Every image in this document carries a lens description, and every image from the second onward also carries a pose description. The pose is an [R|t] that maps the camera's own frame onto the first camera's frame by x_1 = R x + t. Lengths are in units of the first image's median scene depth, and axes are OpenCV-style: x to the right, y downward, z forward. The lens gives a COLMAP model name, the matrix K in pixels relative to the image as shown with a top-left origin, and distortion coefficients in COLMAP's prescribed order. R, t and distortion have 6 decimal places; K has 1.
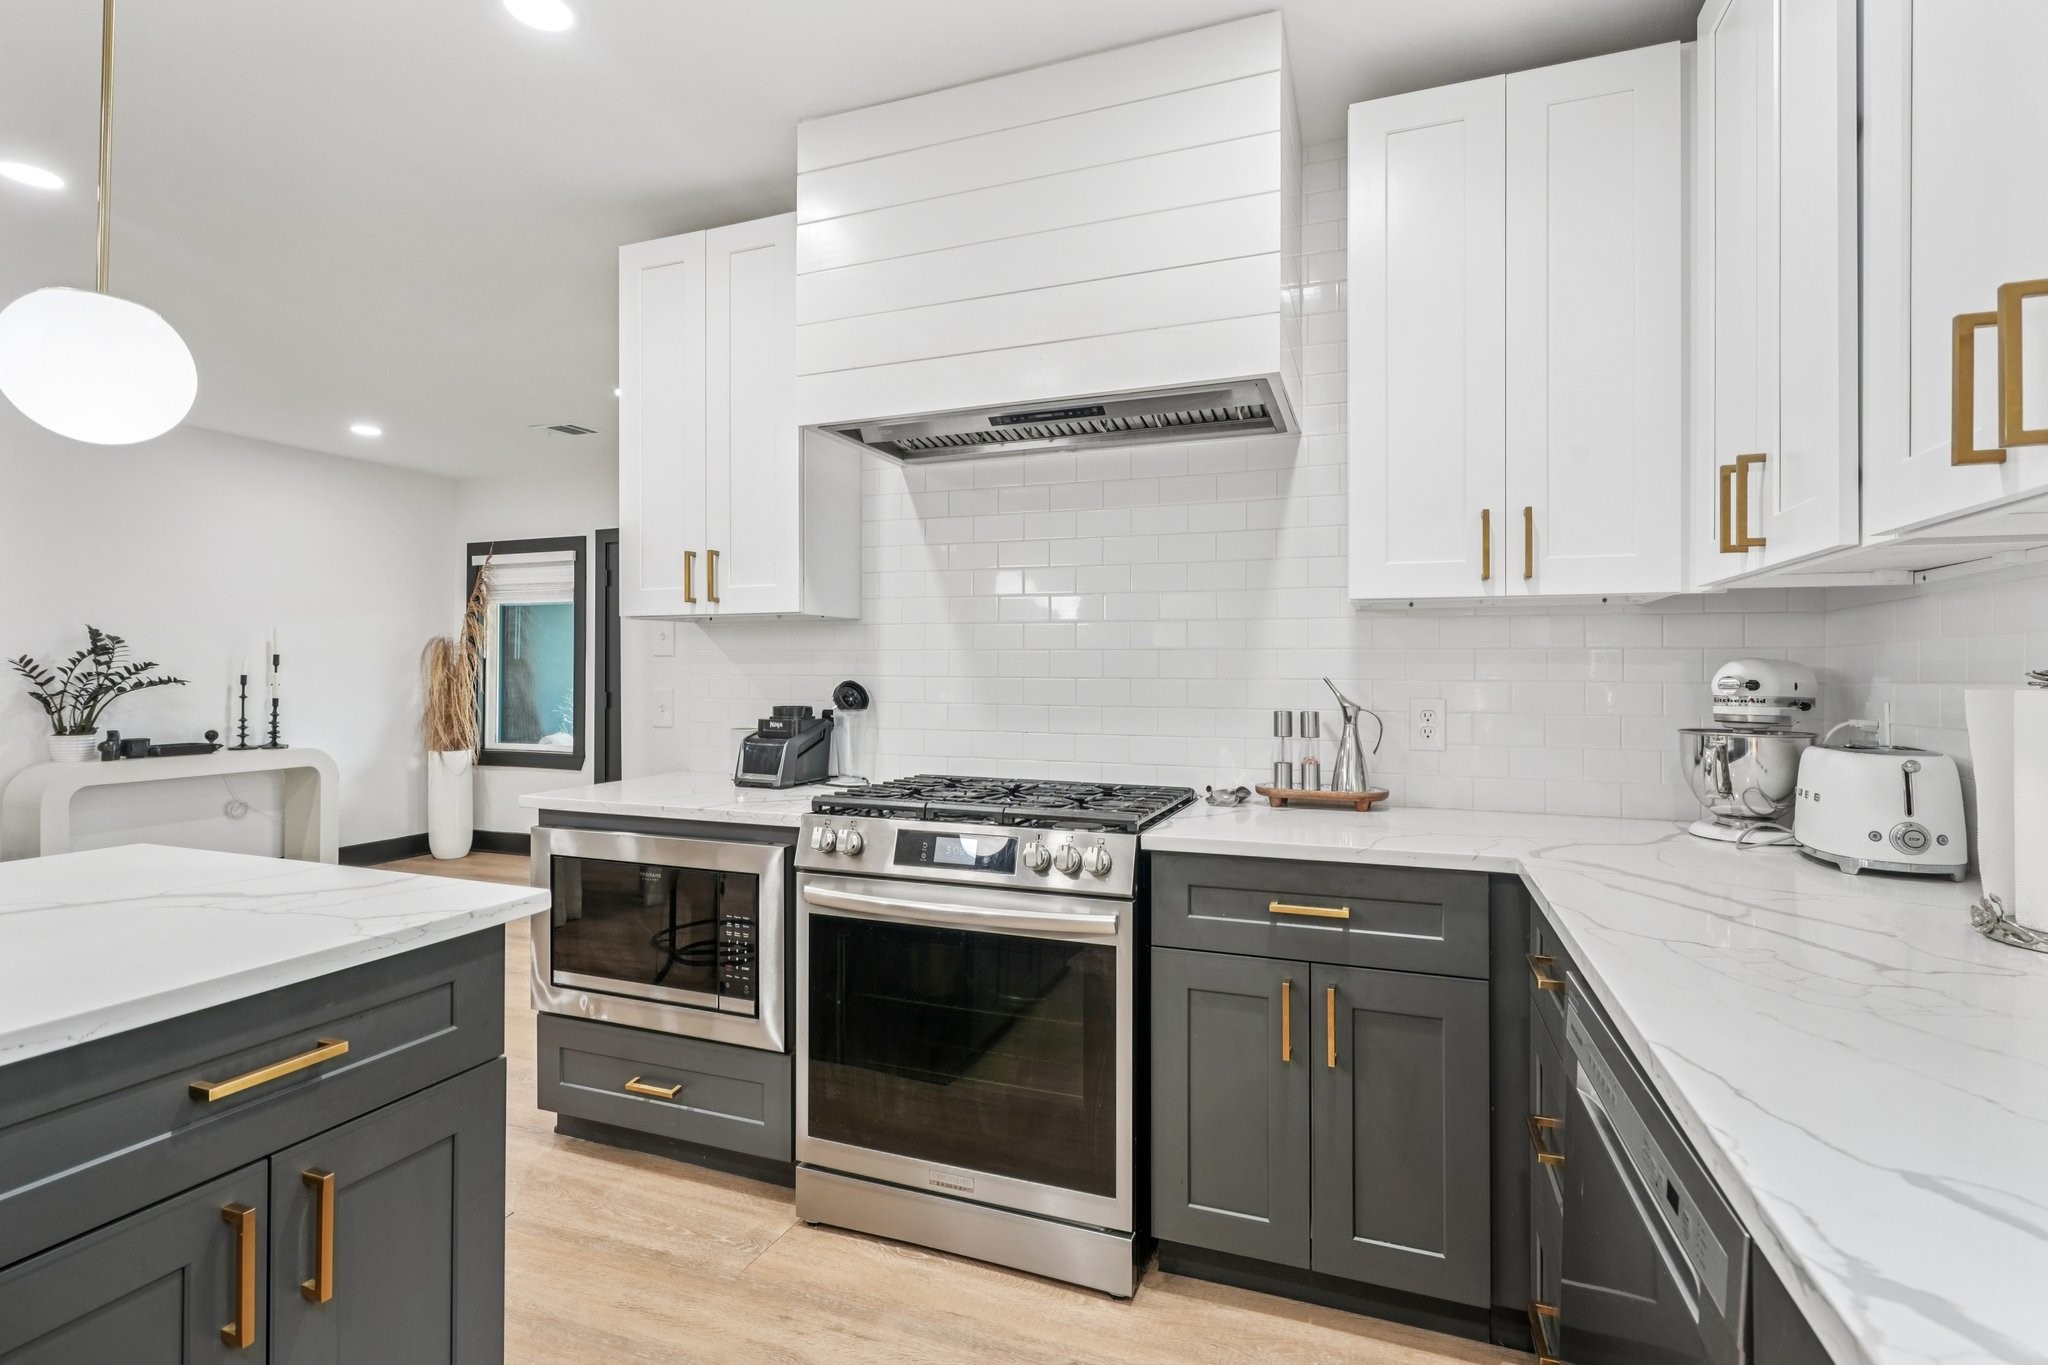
lens RADIAL K [[965.7, 0, 1044.0], [0, 965.7, 658.3], [0, 0, 1]] dist [-0.003069, -0.000145]
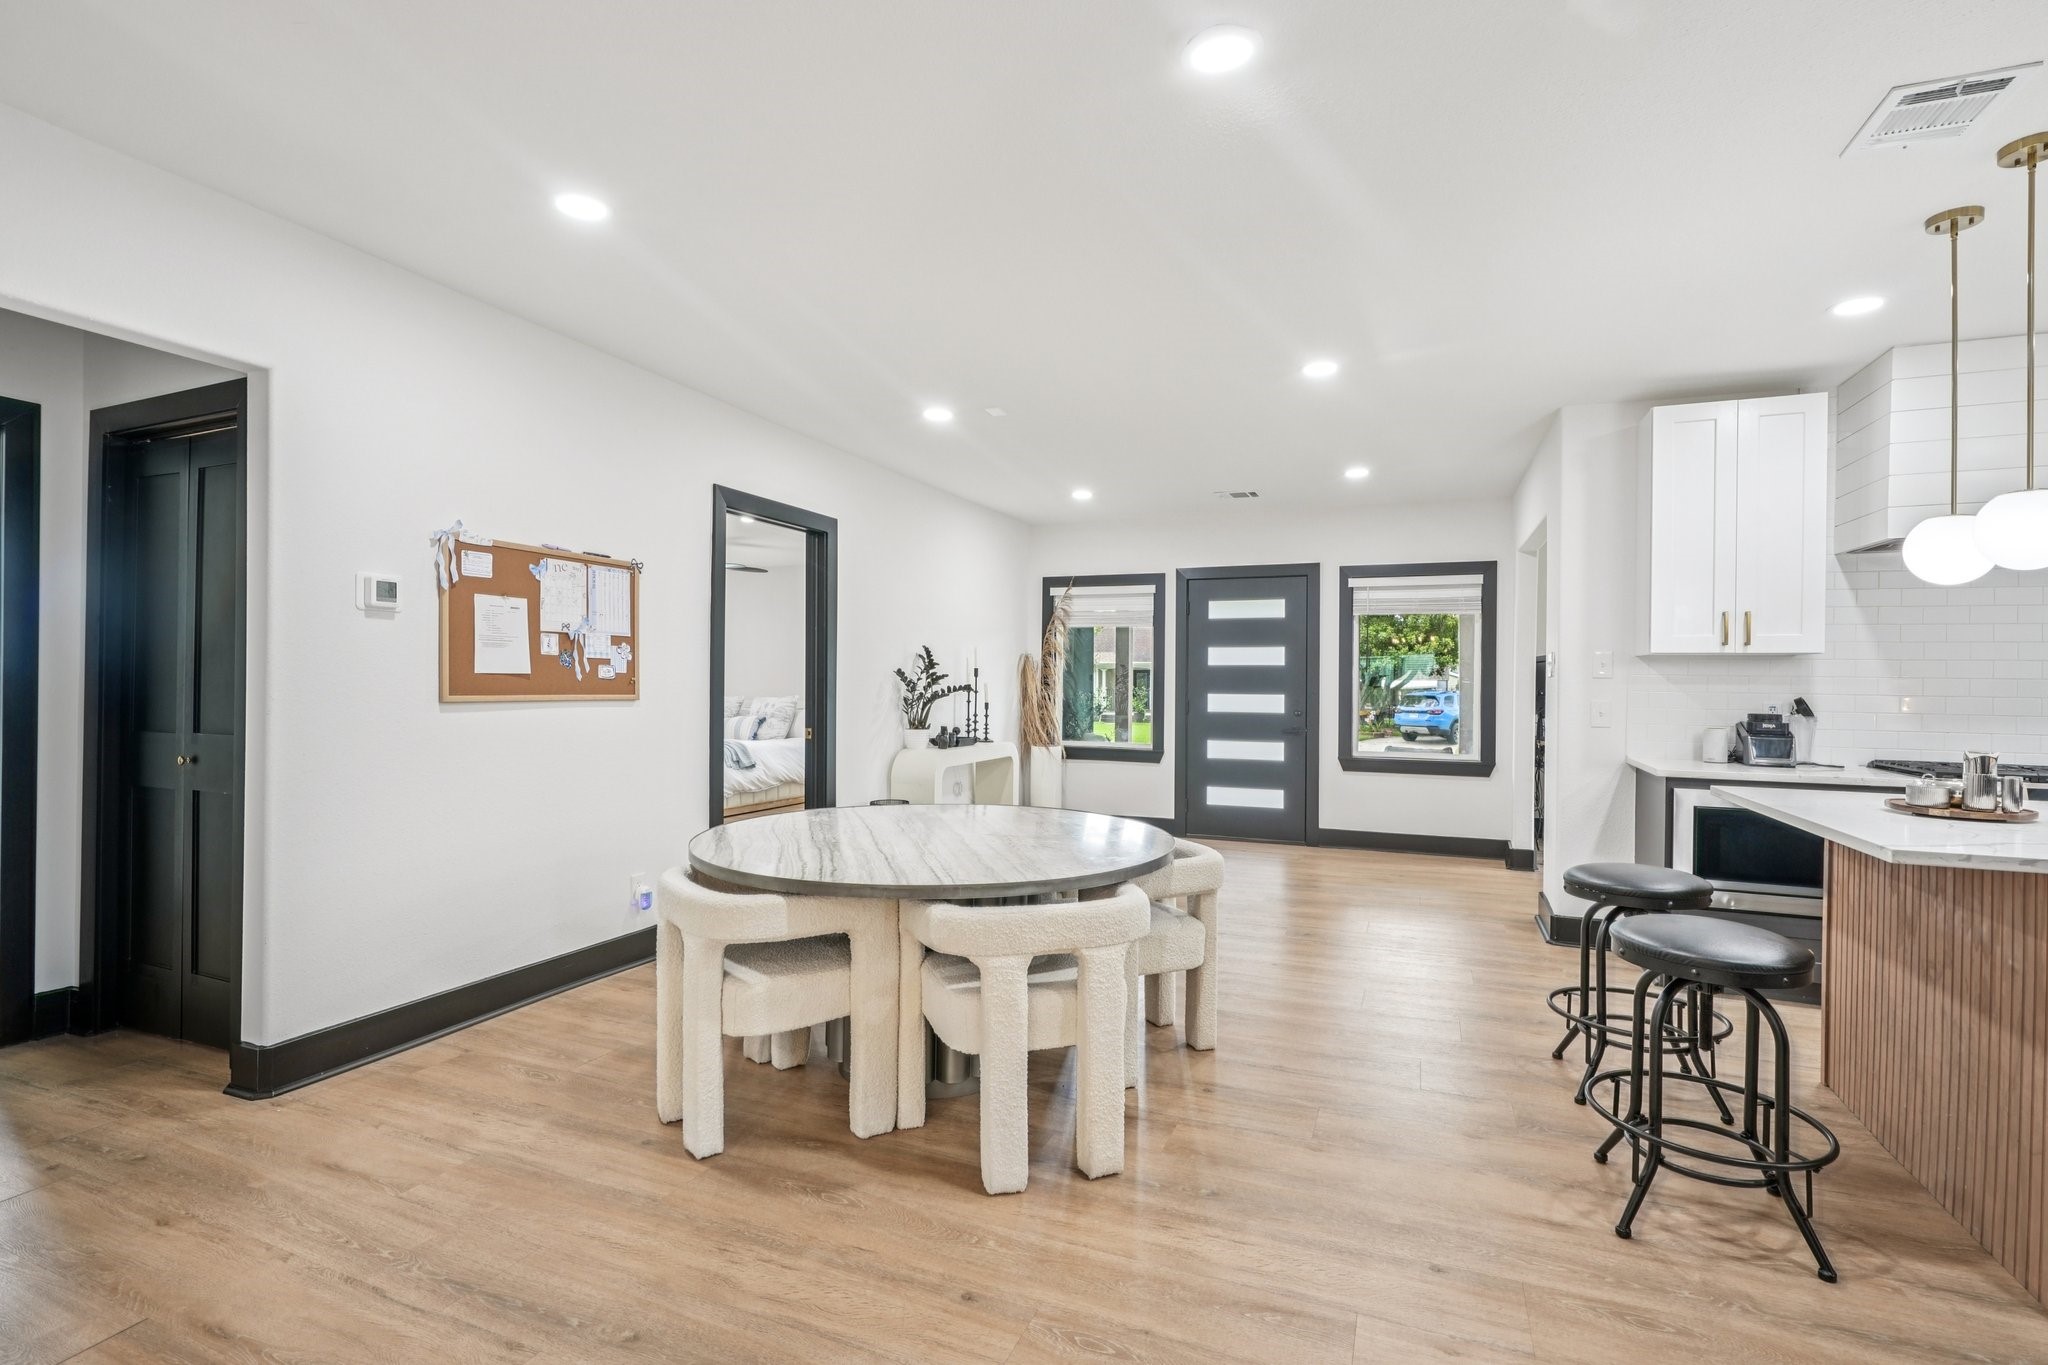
lens RADIAL K [[965.7, 0, 1025.7], [0, 965.7, 679.9], [0, 0, 1]] dist [-0.003069, -0.000145]
pose [[0.999008, 0.009564, -0.043486, -0.798824], [-0.009005, 0.999875, 0.013027, -0.007007], [0.043605, -0.012622, 0.998969, -0.323496]]
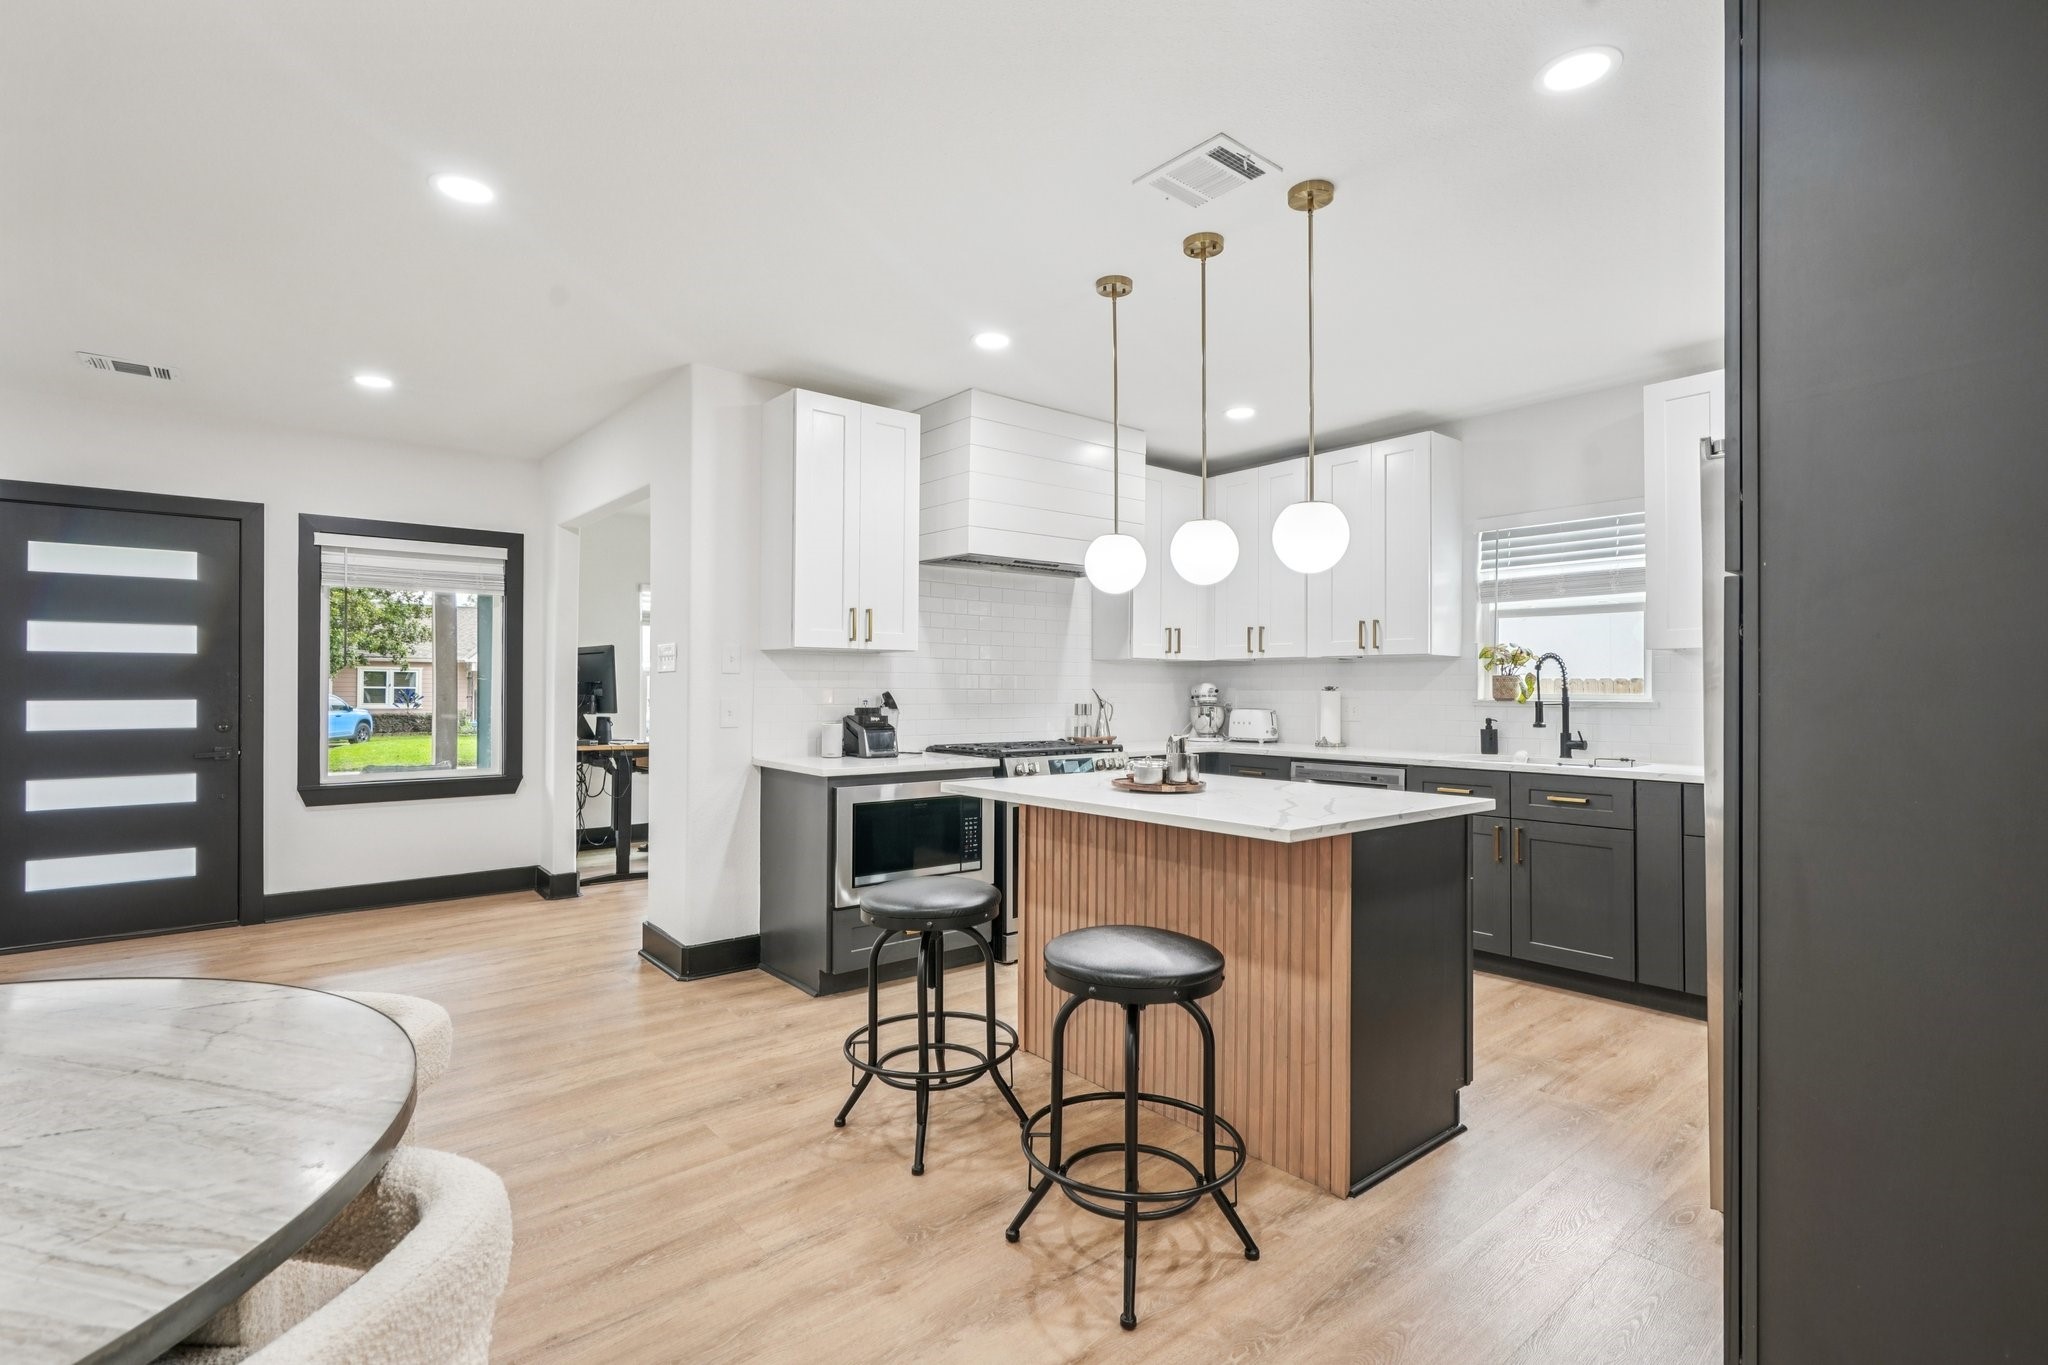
lens RADIAL K [[965.7, 0, 1033.3], [0, 965.7, 679.7], [0, 0, 1]] dist [-0.003069, -0.000145]
pose [[0.493632, 0.006362, 0.869647, -0.893022], [-0.014312, 0.999897, 0.000809, -0.000563], [-0.869553, -0.012846, 0.493673, -0.008930]]
